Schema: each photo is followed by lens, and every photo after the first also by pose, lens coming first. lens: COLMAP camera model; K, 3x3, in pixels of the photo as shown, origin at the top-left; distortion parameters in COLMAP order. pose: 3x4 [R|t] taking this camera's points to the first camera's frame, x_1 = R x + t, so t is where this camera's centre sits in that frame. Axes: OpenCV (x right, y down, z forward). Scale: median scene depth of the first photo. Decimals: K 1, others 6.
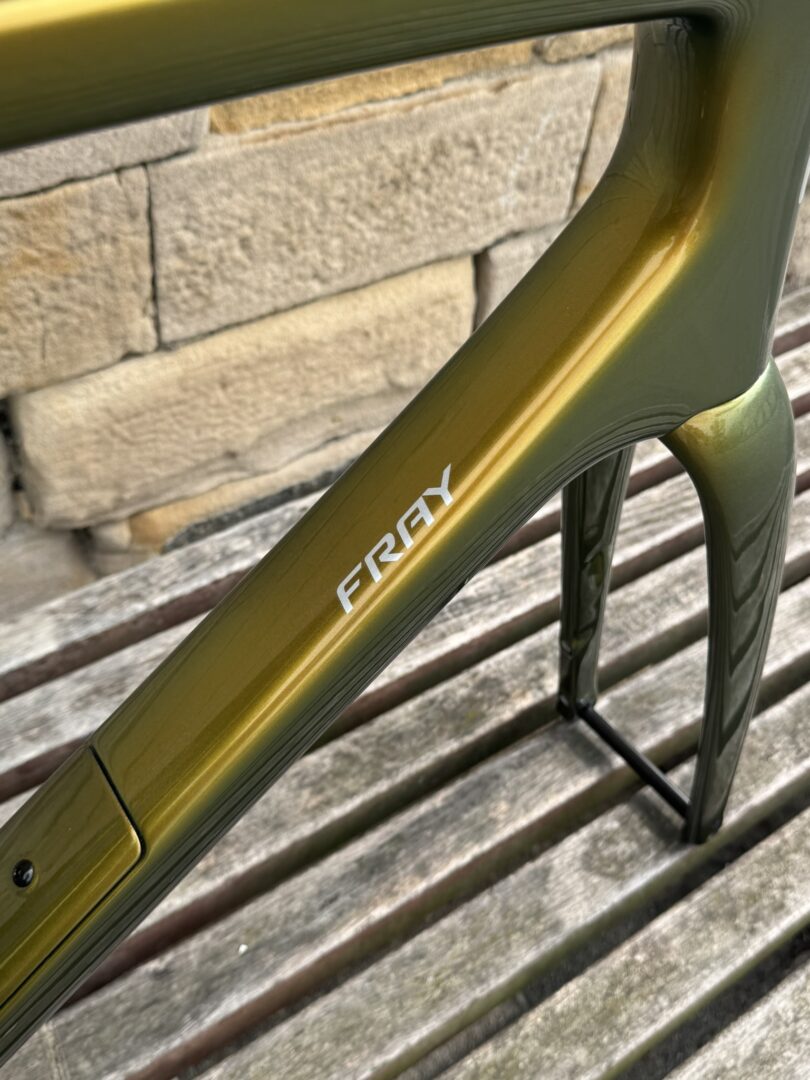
lens RADIAL K [[1086.3, 0, 406.6], [0, 1086.3, 546.4], [0, 0, 1]] dist [0.174534, -0.456747]
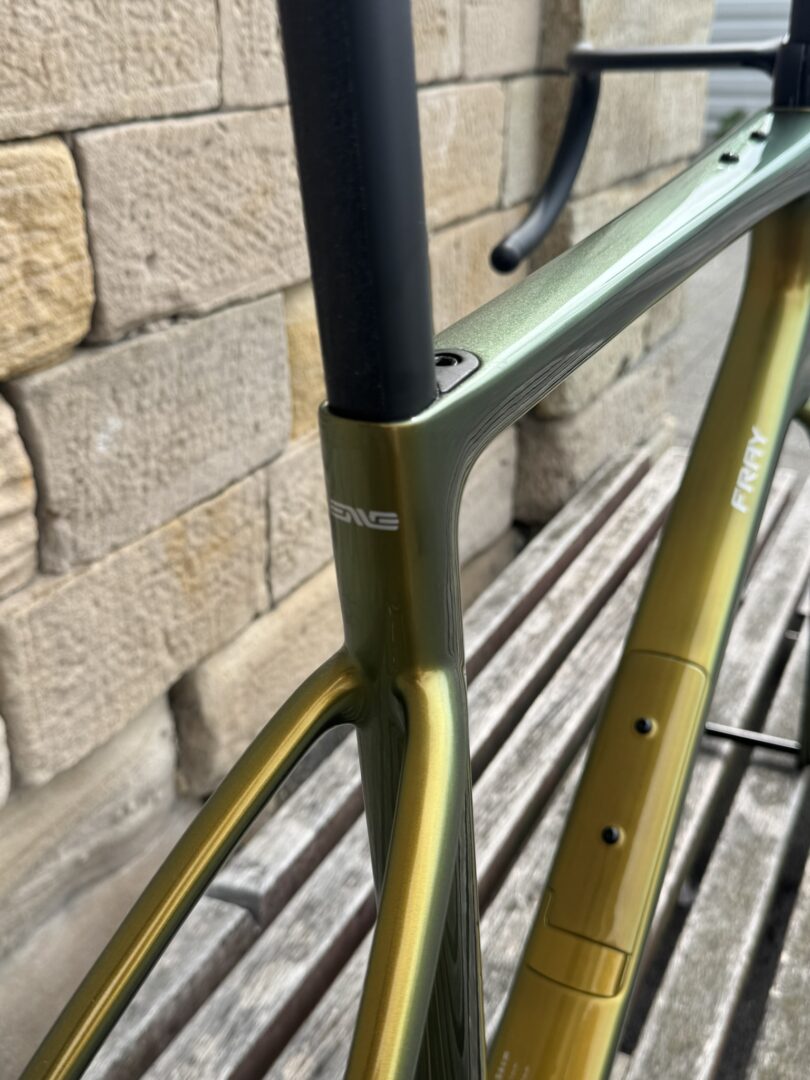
lens RADIAL K [[1092.7, 0, 398.9], [0, 1092.7, 547.8], [0, 0, 1]] dist [0.179429, -0.455071]
pose [[0.883848, -0.283921, 0.371755, -0.597782], [0.395569, 0.877843, -0.270030, 0.181248], [-0.249676, 0.385721, 0.888190, -0.232079]]
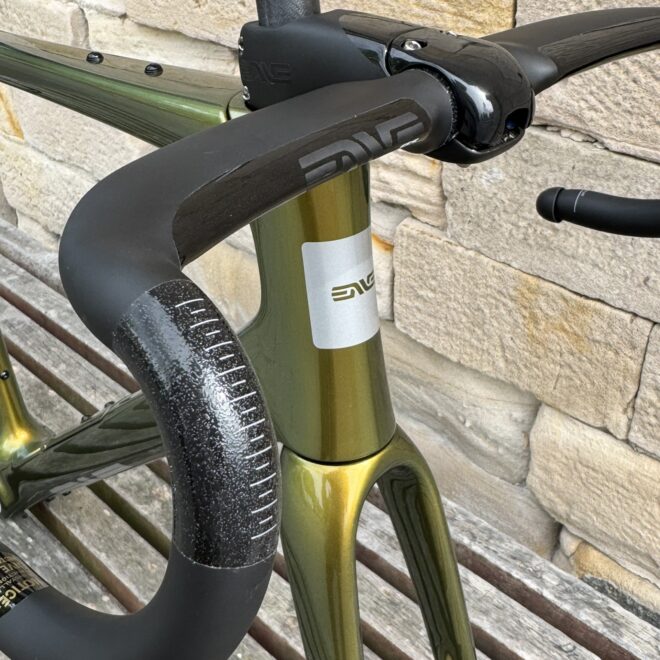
lens RADIAL K [[879.1, 0, 331.0], [0, 879.1, 293.2], [0, 0, 1]] dist [0.001036, -0.020587]
pose [[0.172718, 0.420140, -0.890871, 0.656440], [-0.699830, 0.688807, 0.189166, -0.278845], [0.693114, 0.590785, 0.412996, 0.201663]]
